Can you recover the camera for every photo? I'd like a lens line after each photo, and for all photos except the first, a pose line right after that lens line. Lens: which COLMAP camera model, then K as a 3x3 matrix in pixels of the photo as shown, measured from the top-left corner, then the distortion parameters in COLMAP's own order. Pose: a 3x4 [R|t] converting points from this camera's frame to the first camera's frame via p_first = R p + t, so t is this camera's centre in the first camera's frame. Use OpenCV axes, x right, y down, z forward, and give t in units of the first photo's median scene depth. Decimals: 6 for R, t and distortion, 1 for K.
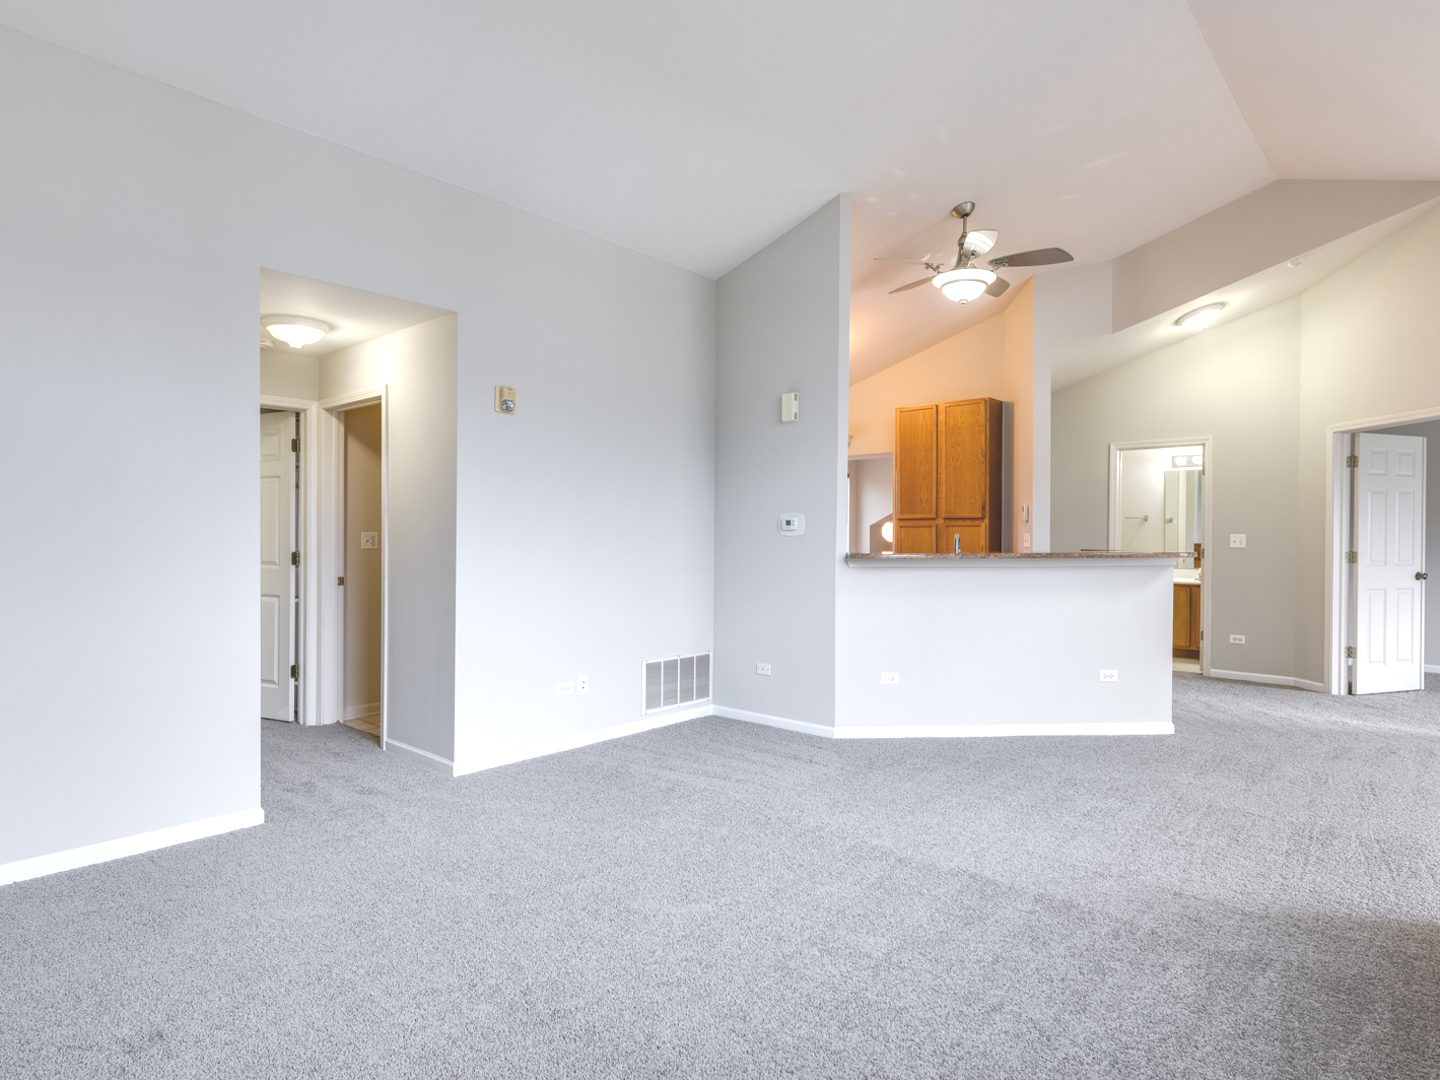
lens RADIAL K [[802.6, 0, 722.9], [0, 802.6, 538.9], [0, 0, 1]] dist [0.015341, -0.010016]
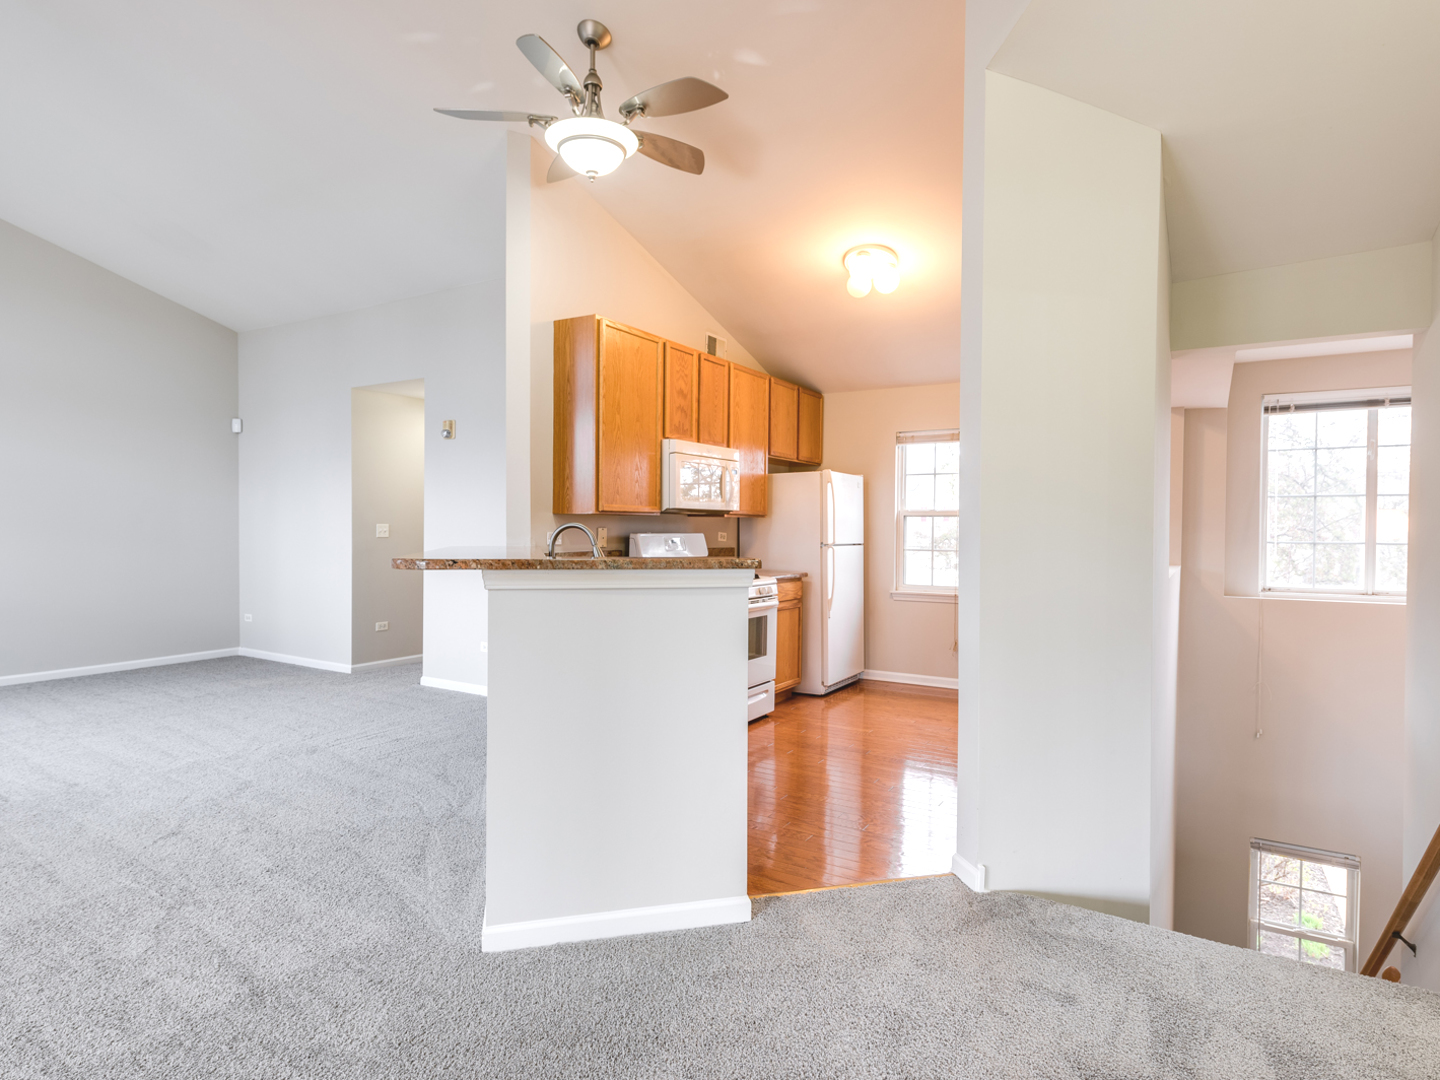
lens RADIAL K [[802.6, 0, 722.9], [0, 802.6, 538.9], [0, 0, 1]] dist [0.015341, -0.010016]
pose [[0.180698, 0.009196, -0.983496, 1.015565], [-0.013480, 0.999886, 0.006873, 0.001033], [0.983446, 0.012016, 0.180802, 1.031975]]
